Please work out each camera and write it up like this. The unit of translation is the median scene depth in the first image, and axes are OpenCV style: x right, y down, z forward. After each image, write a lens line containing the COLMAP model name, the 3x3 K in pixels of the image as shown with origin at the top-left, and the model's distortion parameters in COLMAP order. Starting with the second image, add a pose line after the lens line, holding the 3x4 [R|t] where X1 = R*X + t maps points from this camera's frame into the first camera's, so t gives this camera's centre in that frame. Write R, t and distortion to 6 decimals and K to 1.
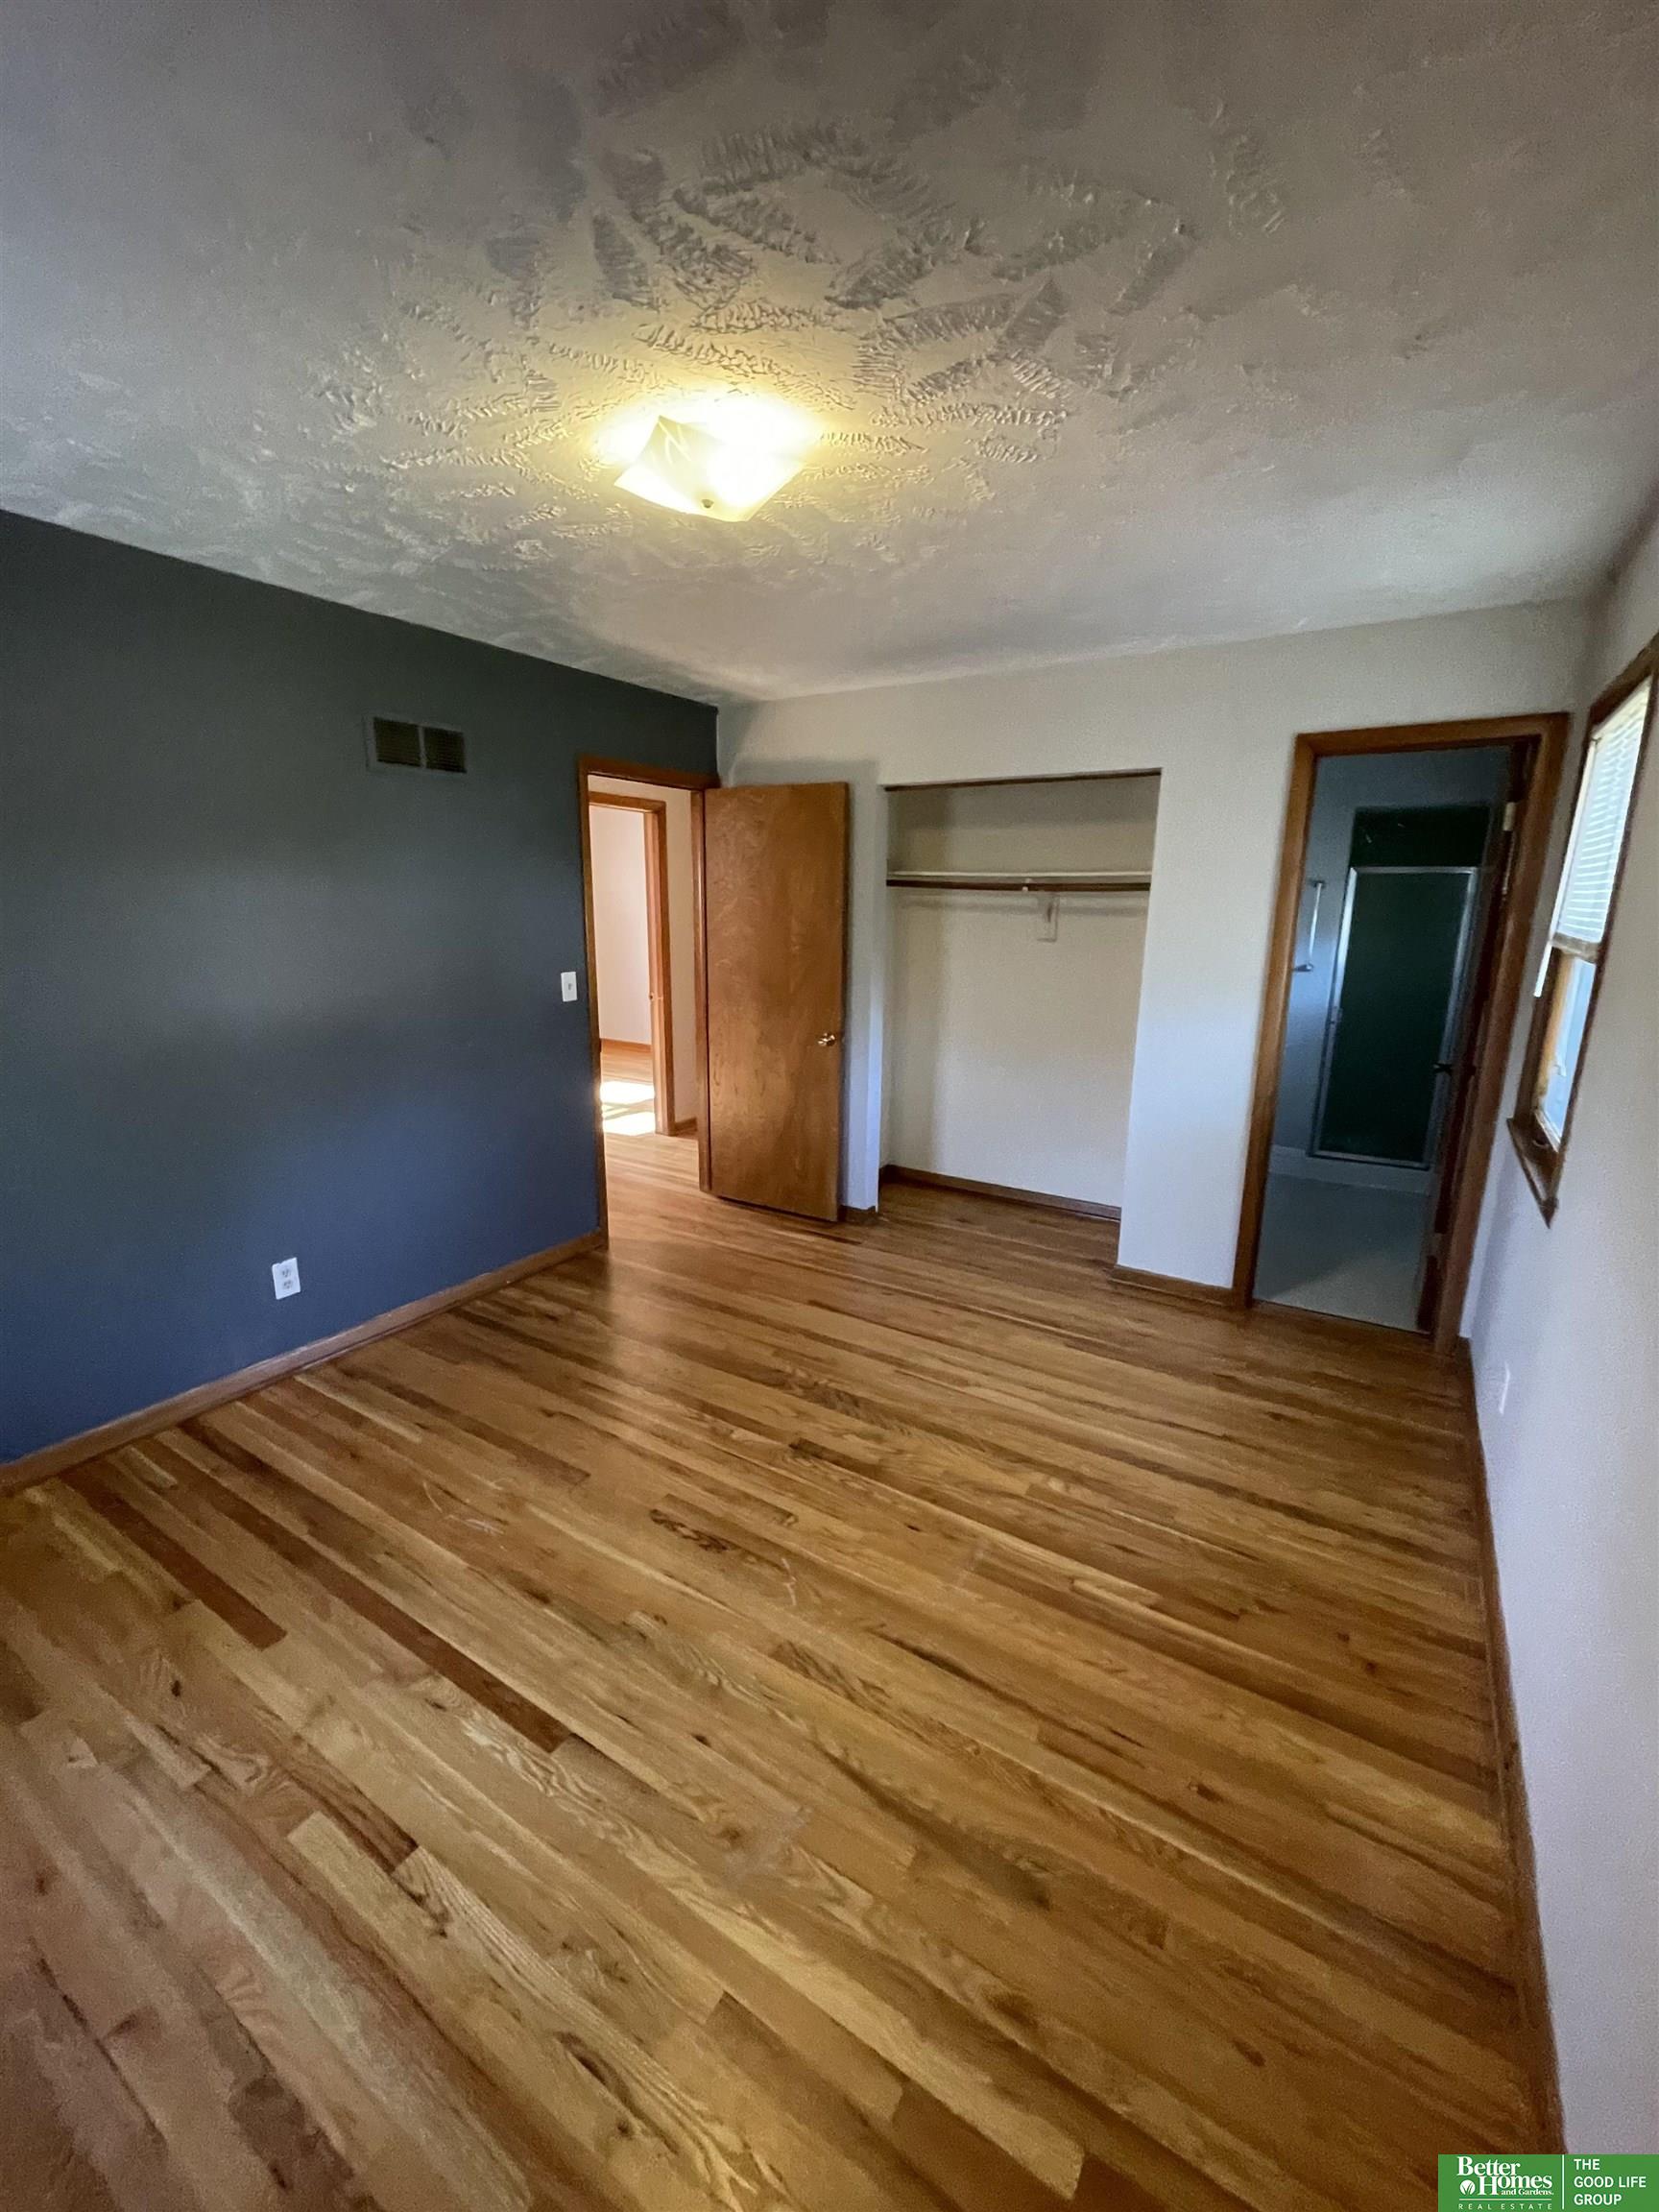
lens RADIAL K [[892.7, 0, 833.0], [0, 892.7, 1104.6], [0, 0, 1]] dist [-0.001283, -0.000370]
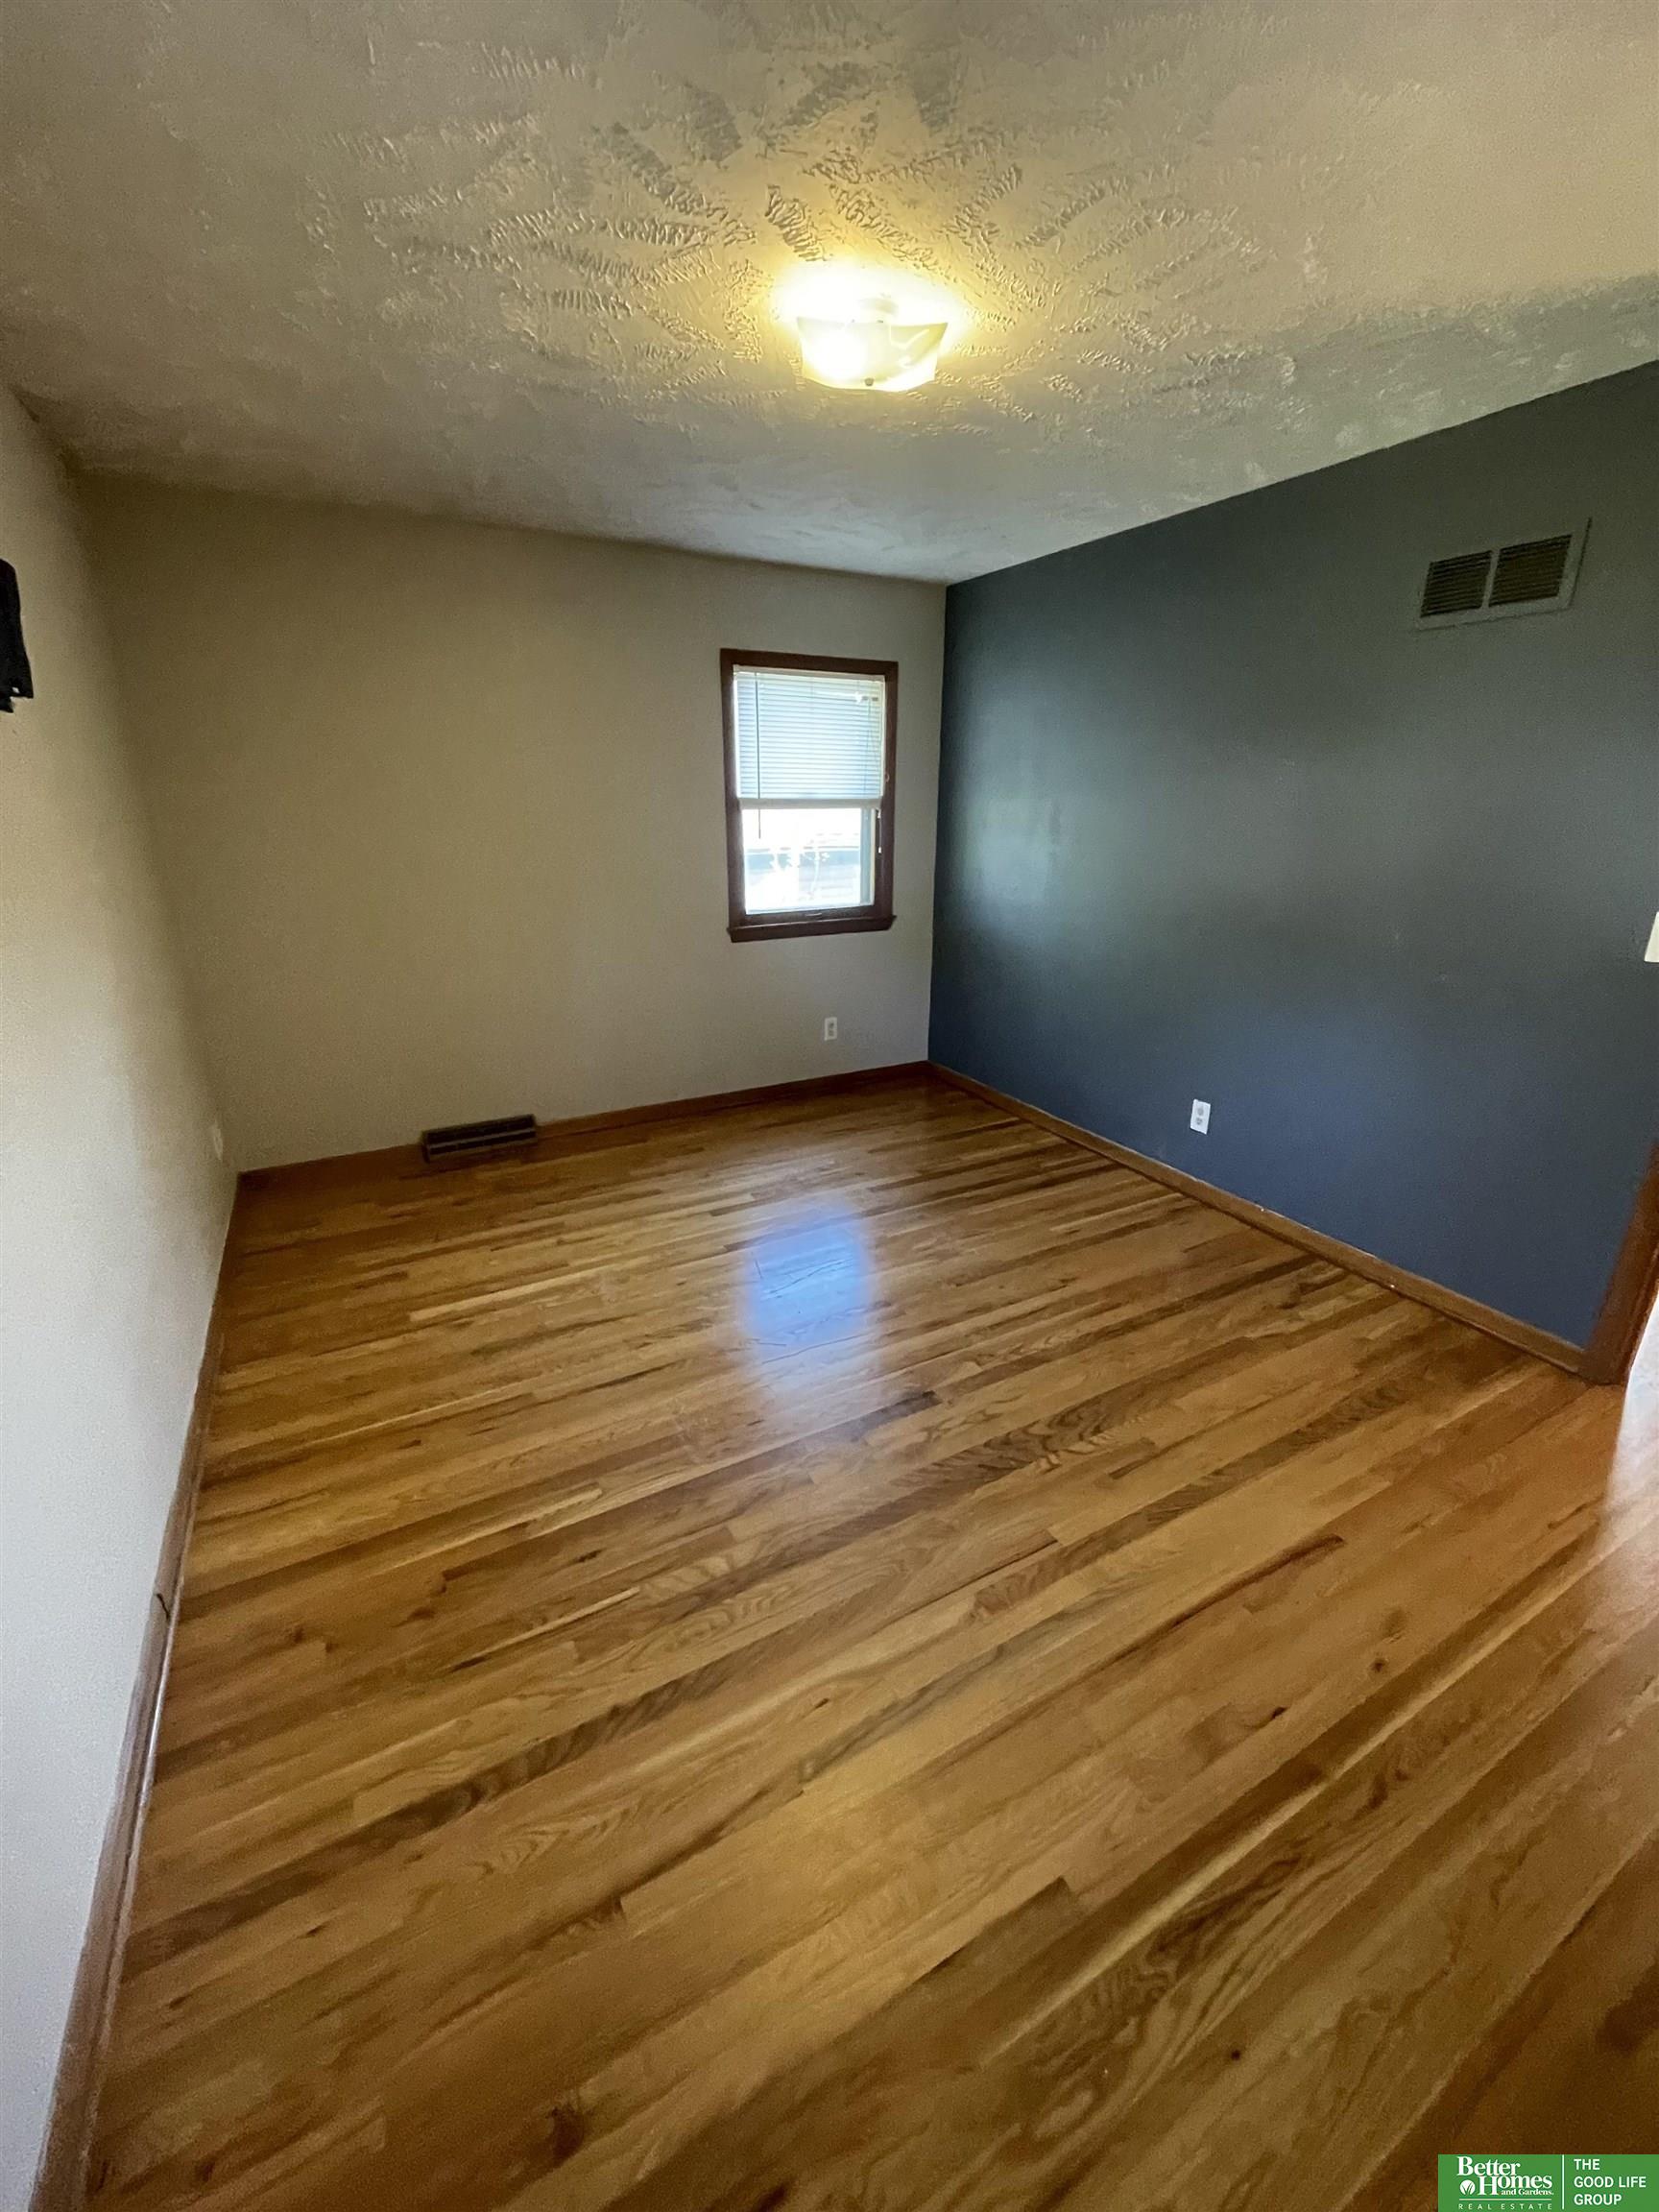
lens RADIAL K [[892.7, 0, 834.0], [0, 892.7, 1100.0], [0, 0, 1]] dist [-0.001283, -0.000370]
pose [[-0.481330, 0.273908, -0.832644, 0.703314], [-0.205851, 0.888032, 0.411126, -0.246199], [0.852025, 0.369288, -0.371052, 1.186249]]
